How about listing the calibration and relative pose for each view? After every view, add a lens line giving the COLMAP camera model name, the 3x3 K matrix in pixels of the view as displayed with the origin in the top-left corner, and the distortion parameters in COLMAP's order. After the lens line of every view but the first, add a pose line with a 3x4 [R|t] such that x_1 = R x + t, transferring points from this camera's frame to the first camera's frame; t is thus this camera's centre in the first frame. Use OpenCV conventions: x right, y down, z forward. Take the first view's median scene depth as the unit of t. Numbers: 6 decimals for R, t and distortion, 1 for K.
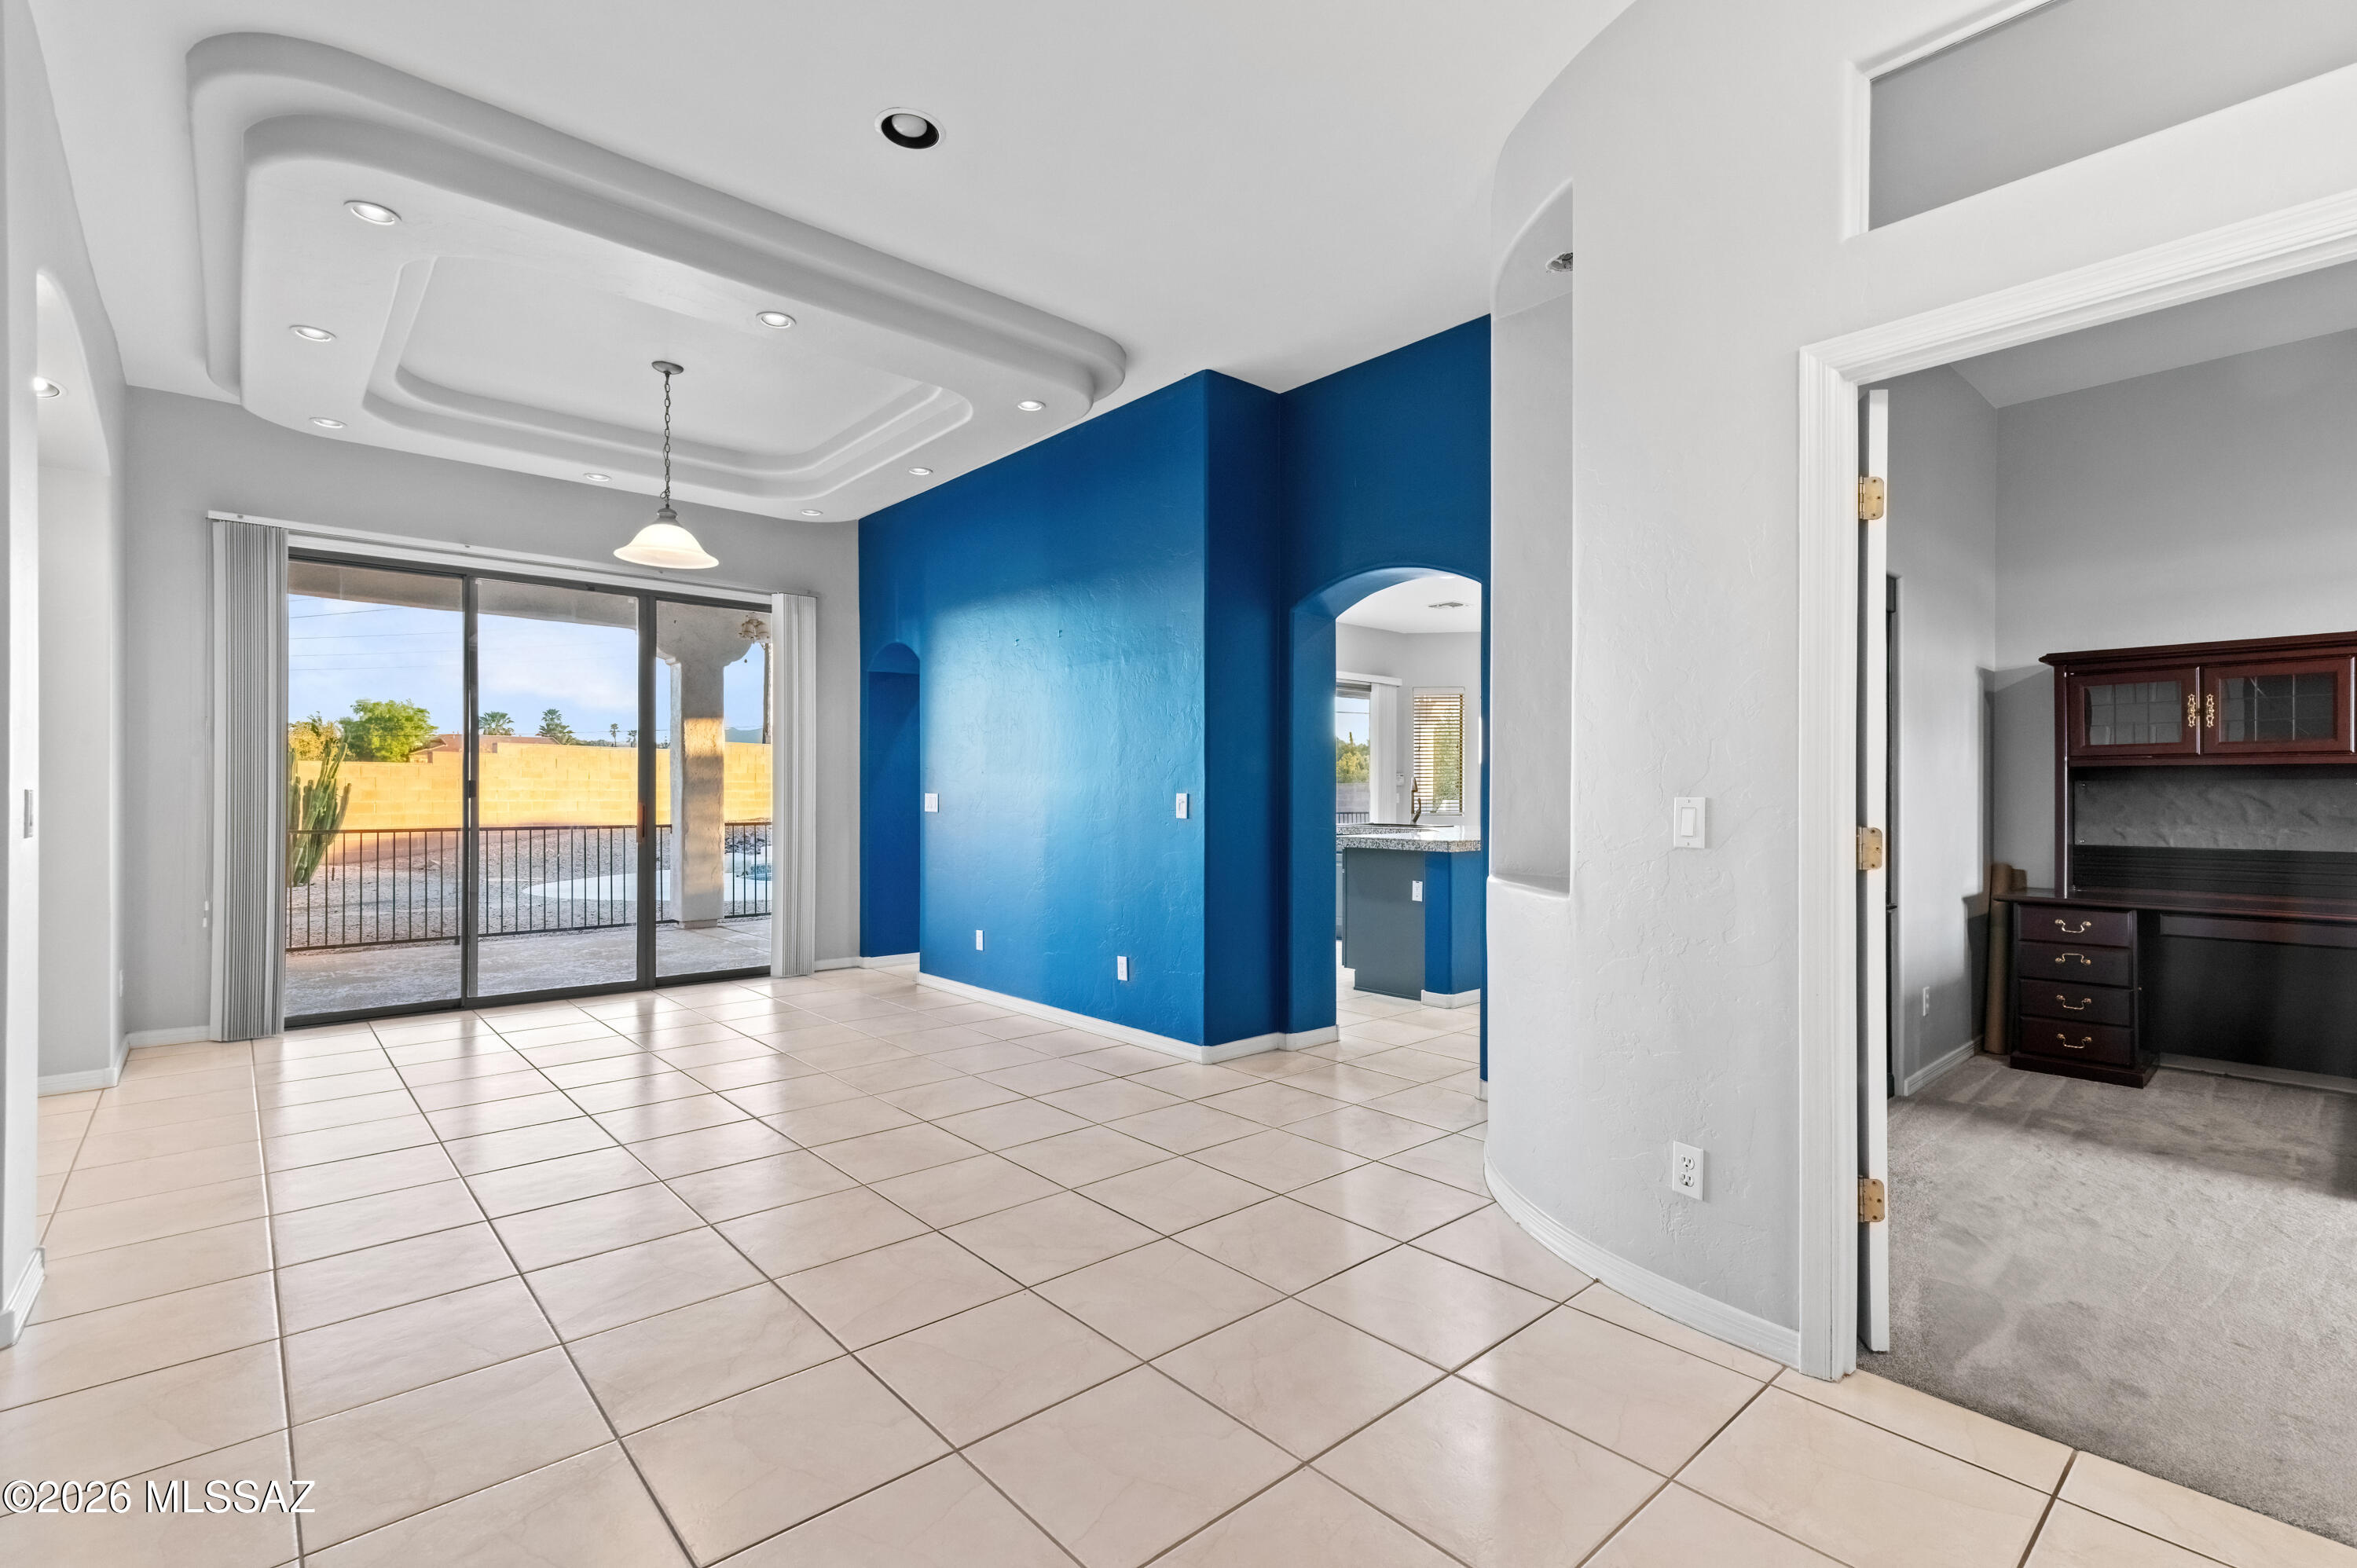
lens RADIAL K [[1057.0, 0, 1187.6], [0, 1057.0, 792.1], [0, 0, 1]] dist [0.010747, 0.000186]
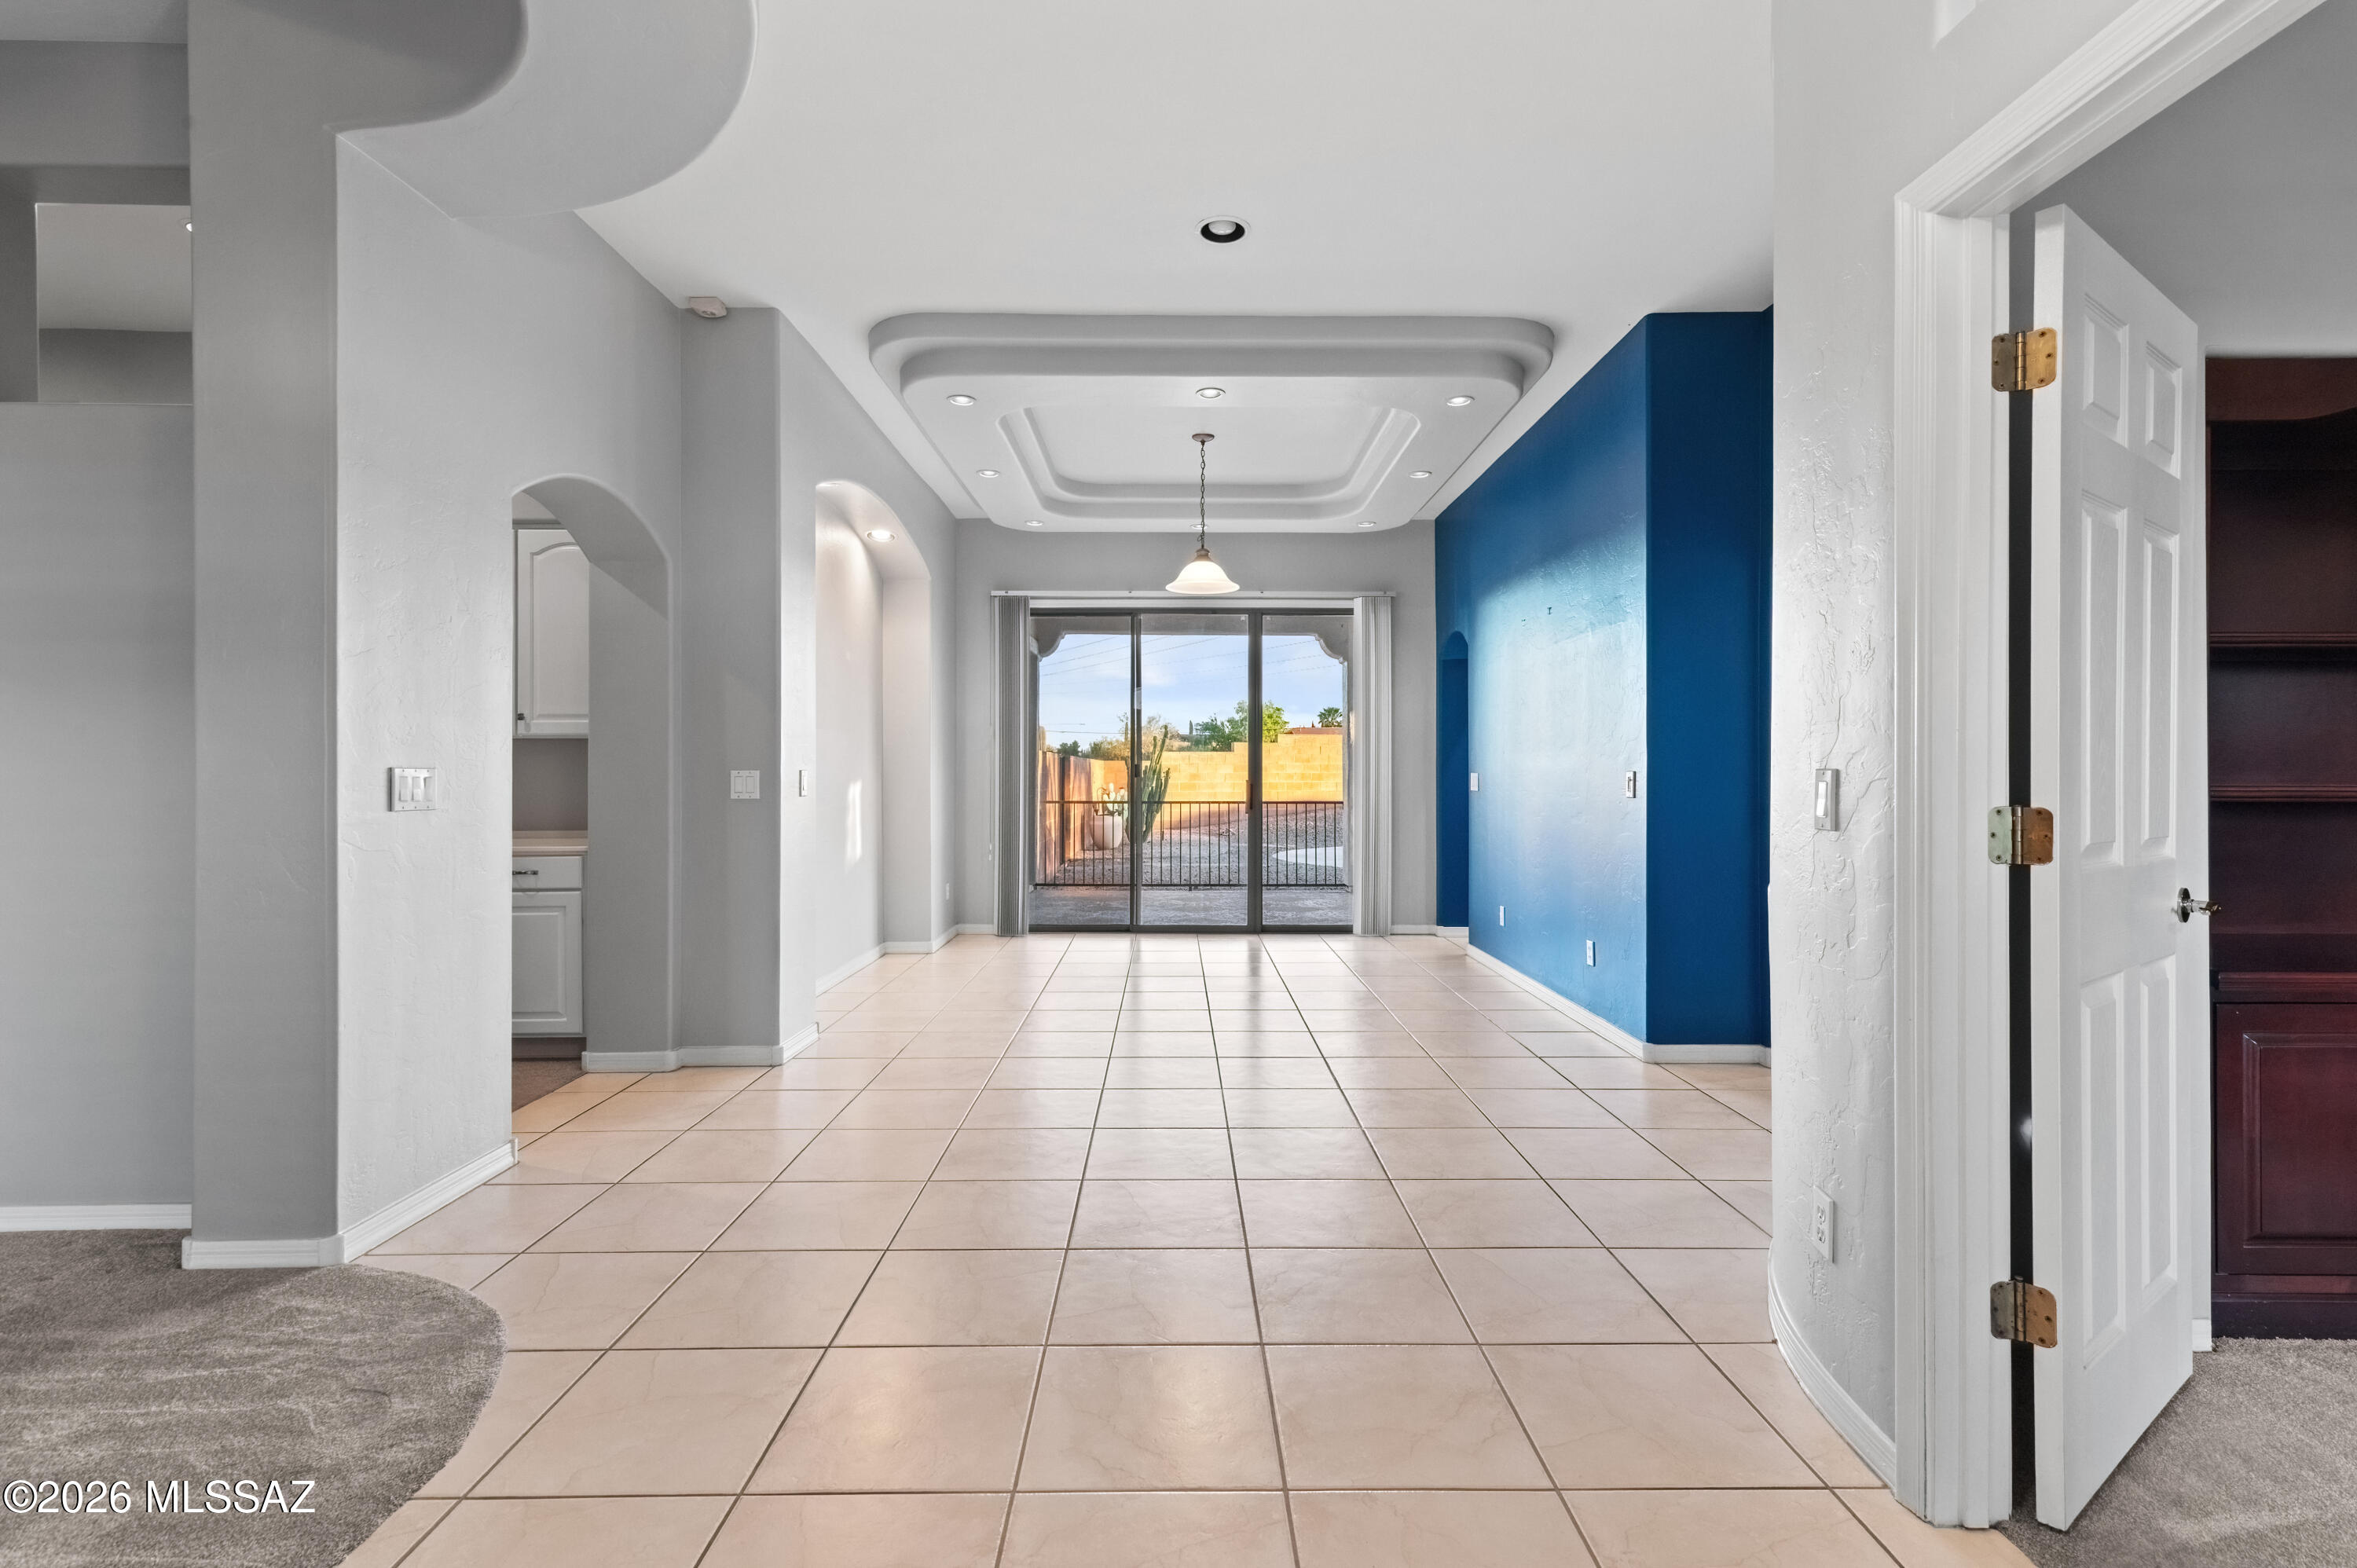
lens RADIAL K [[1064.5, 0, 1181.0], [0, 1064.5, 775.1], [0, 0, 1]] dist [0.001047, 0.000286]
pose [[0.748993, -0.001463, -0.662576, 0.246422], [0.001307, 0.999999, -0.000730, 0.003762], [0.662577, -0.000319, 0.748994, 0.020727]]
